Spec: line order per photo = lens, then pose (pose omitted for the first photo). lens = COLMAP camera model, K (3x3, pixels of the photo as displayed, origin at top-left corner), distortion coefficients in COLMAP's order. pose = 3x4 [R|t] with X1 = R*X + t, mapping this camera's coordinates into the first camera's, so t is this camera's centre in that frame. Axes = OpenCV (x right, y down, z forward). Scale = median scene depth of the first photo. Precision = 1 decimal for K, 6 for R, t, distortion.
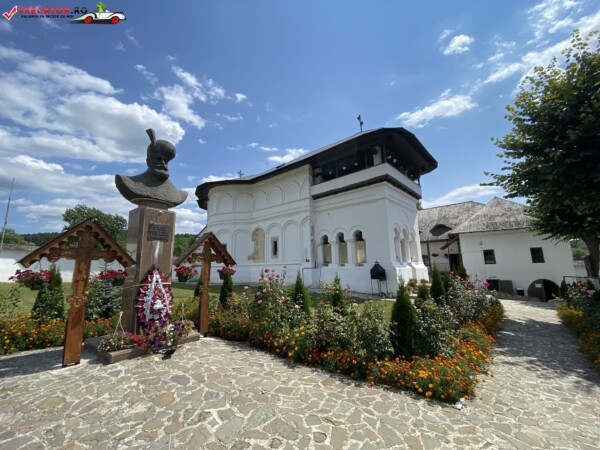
lens RADIAL K [[244.9, 0, 300.0], [0, 244.9, 225.0], [0, 0, 1]] dist [0.000740, -0.011960]
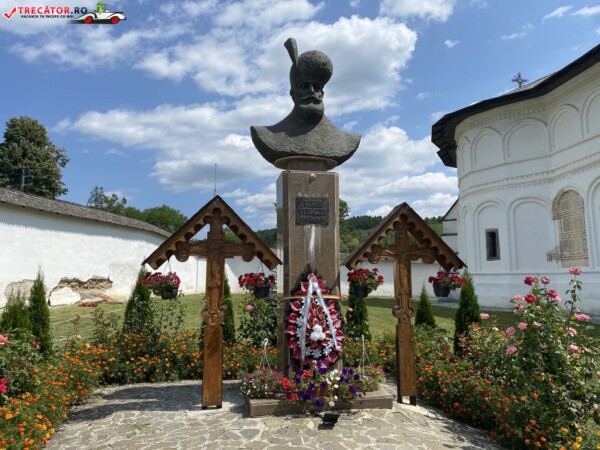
lens RADIAL K [[460.2, 0, 300.0], [0, 460.2, 216.6], [0, 0, 1]] dist [0.025060, -0.006836]
pose [[0.738778, -0.076820, -0.669556, 0.145006], [0.103917, 0.994586, 0.000548, 0.043119], [0.665889, -0.069983, 0.742761, 0.167602]]
